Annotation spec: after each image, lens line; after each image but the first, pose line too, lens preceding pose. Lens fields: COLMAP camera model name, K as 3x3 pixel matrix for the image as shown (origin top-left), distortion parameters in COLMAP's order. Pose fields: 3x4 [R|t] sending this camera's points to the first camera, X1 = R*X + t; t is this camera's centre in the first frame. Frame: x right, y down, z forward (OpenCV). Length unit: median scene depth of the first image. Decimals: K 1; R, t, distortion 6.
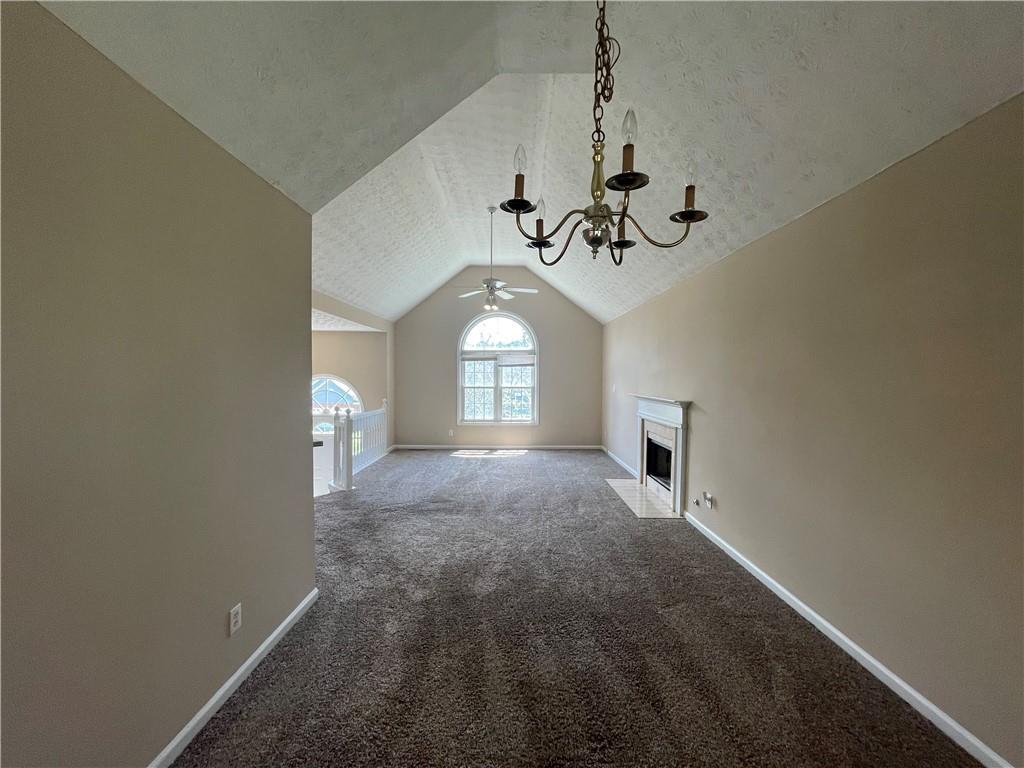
lens RADIAL K [[407.2, 0, 508.3], [0, 407.2, 386.6], [0, 0, 1]] dist [0.000929, 0.000318]
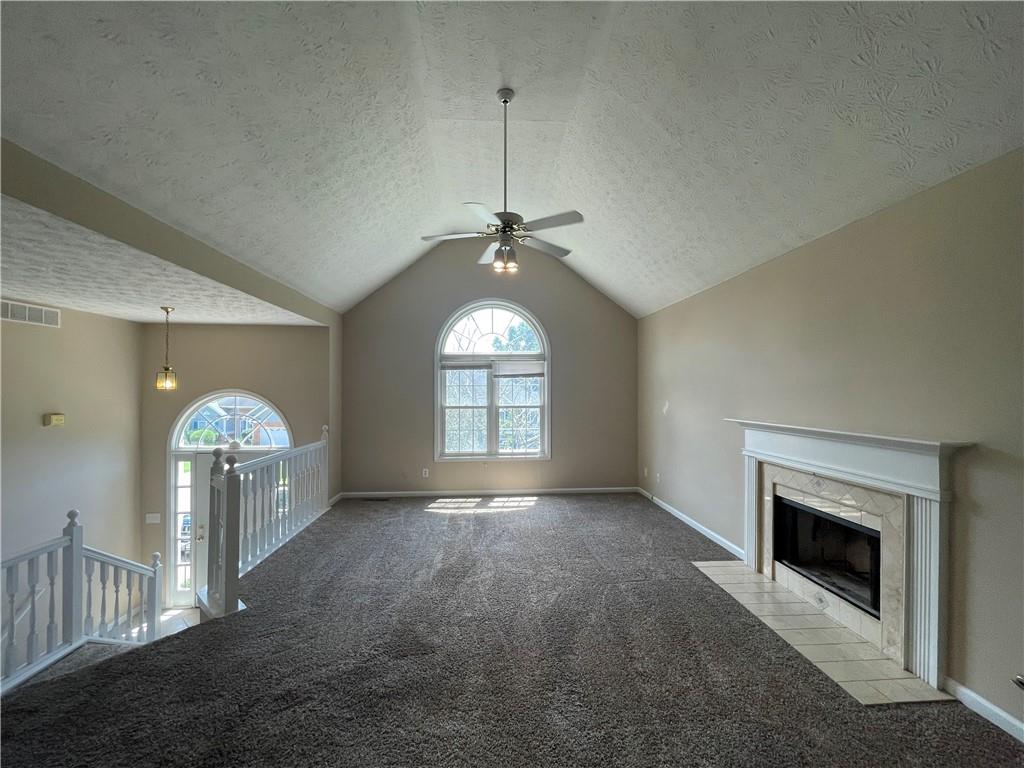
lens RADIAL K [[407.2, 0, 508.3], [0, 407.2, 386.6], [0, 0, 1]] dist [0.000929, 0.000318]
pose [[0.997138, -0.004173, 0.075483, -0.053118], [0.006908, 0.999328, -0.035999, -0.007776], [-0.075282, 0.036417, 0.996497, 0.300225]]
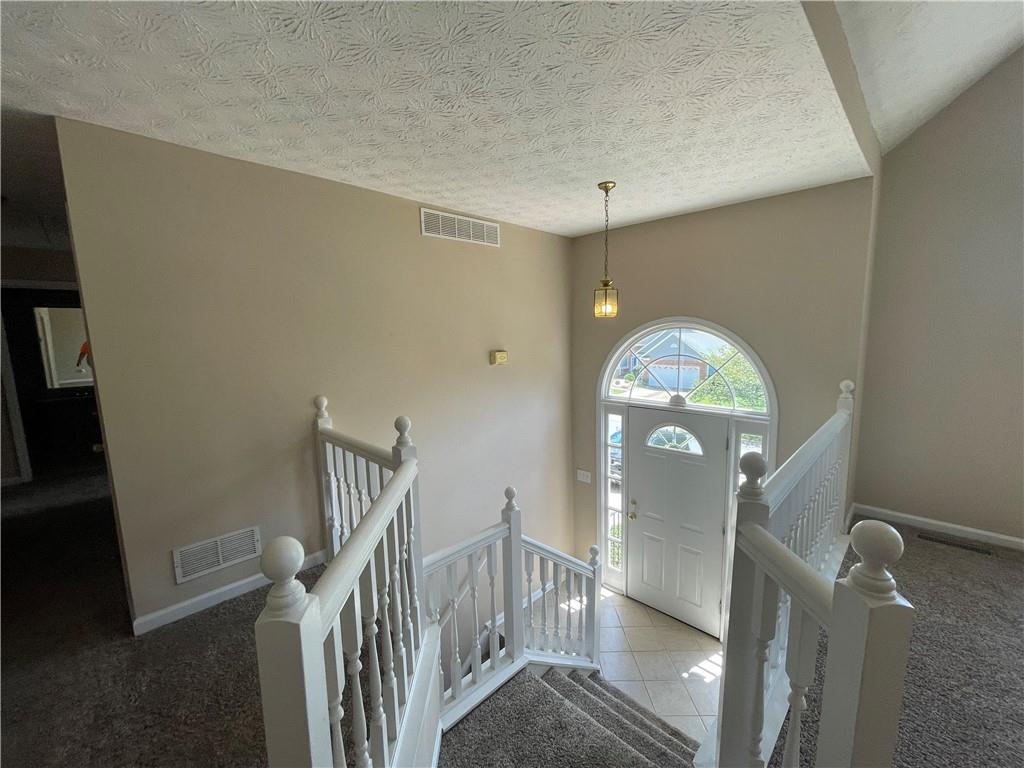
lens RADIAL K [[407.2, 0, 508.3], [0, 407.2, 386.6], [0, 0, 1]] dist [0.000929, 0.000318]
pose [[0.707032, 0.070338, -0.703675, -0.253946], [0.009333, 0.994027, 0.108739, -0.005170], [0.707120, -0.083449, 0.702152, 0.539378]]
